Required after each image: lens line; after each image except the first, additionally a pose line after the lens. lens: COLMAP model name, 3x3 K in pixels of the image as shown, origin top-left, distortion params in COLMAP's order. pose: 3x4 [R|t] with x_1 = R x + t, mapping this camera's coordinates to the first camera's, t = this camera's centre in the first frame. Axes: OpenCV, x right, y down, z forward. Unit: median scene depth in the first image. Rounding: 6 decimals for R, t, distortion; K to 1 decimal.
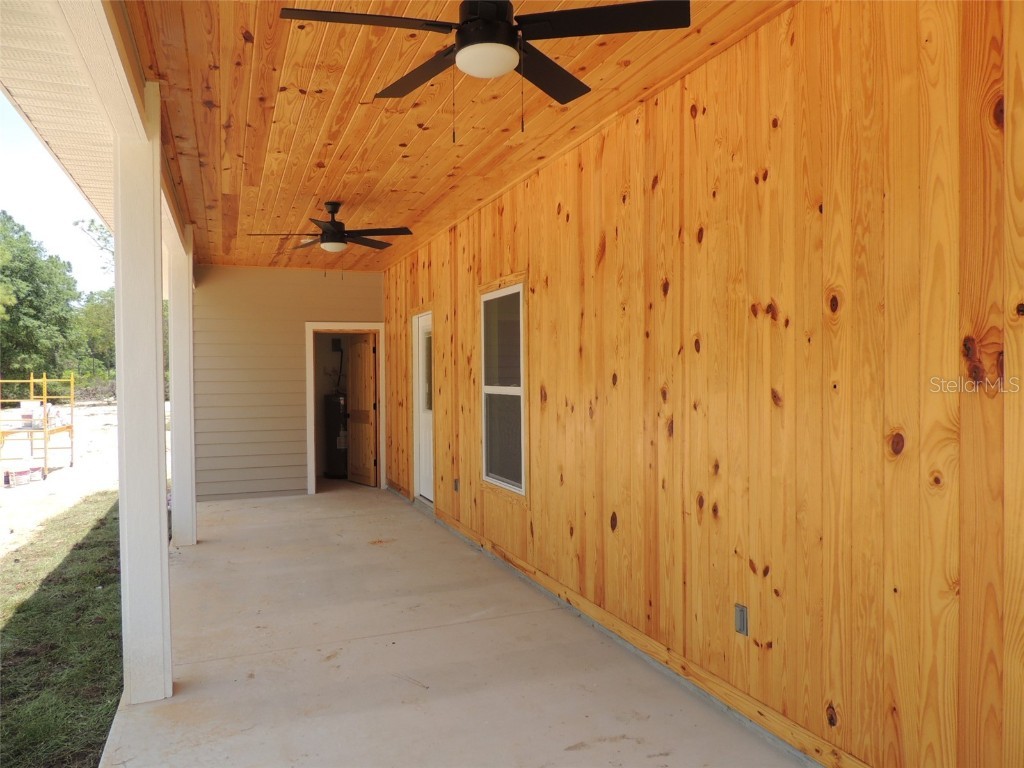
lens RADIAL K [[727.7, 0, 518.1], [0, 727.7, 386.2], [0, 0, 1]] dist [-0.017073, -0.000971]
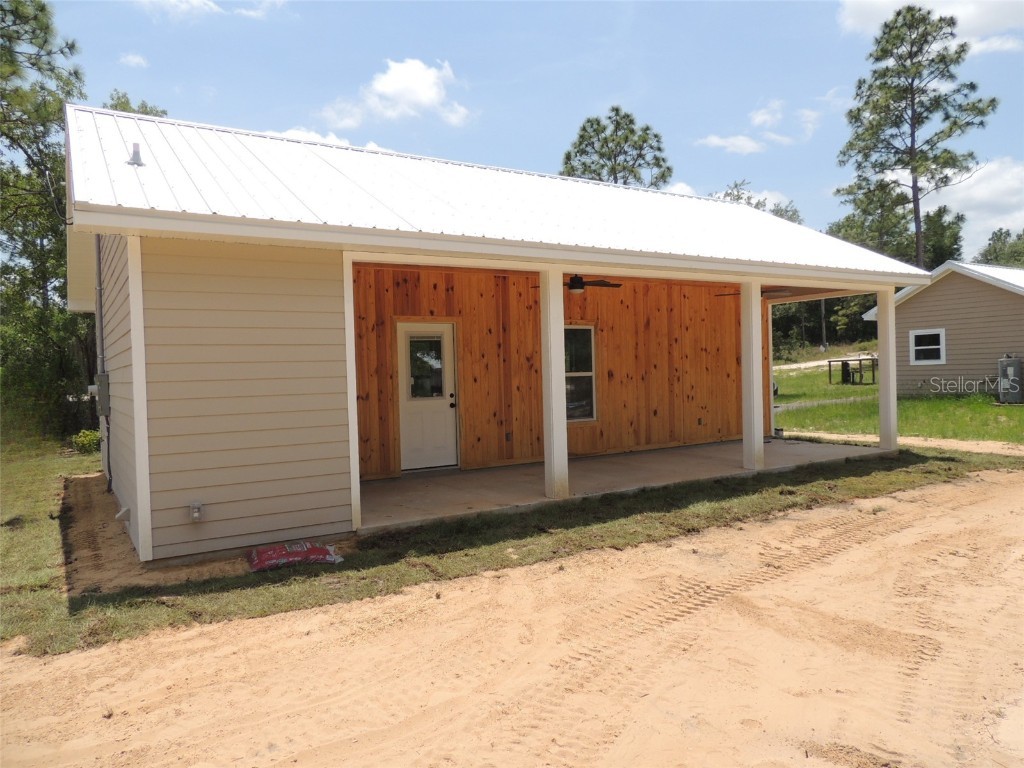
lens RADIAL K [[727.7, 0, 518.1], [0, 727.7, 386.2], [0, 0, 1]] dist [-0.017073, -0.000971]
pose [[-0.170107, -0.005009, 0.985413, -3.005124], [0.046377, 0.998838, 0.013083, 0.006864], [-0.984334, 0.047926, -0.169677, 2.238511]]
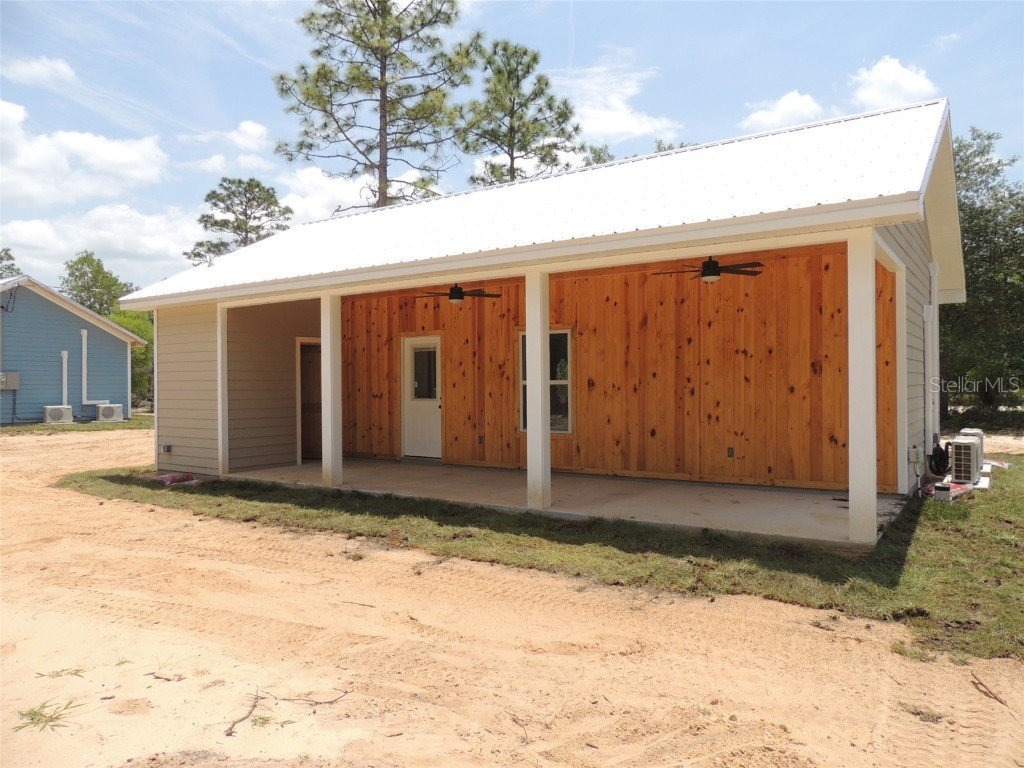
lens RADIAL K [[737.3, 0, 509.2], [0, 737.3, 387.6], [0, 0, 1]] dist [-0.005879, -0.003896]
pose [[0.833879, 0.001570, 0.551945, -1.770843], [0.007814, 0.999862, -0.014651, 0.070627], [-0.551892, 0.016530, 0.833752, -0.873496]]
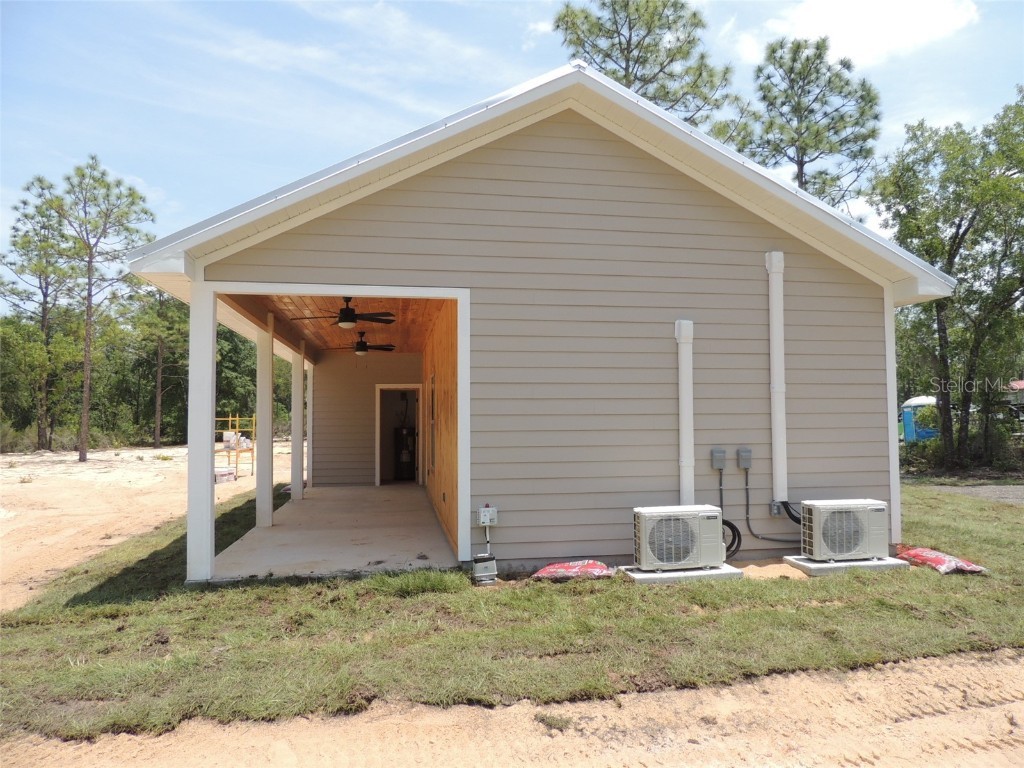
lens RADIAL K [[727.7, 0, 518.1], [0, 727.7, 386.2], [0, 0, 1]] dist [-0.017073, -0.000971]
pose [[0.977039, -0.007656, -0.212925, 0.981898], [-0.004833, 0.998301, -0.058069, 0.036051], [0.213008, 0.057765, 0.975341, -1.465437]]
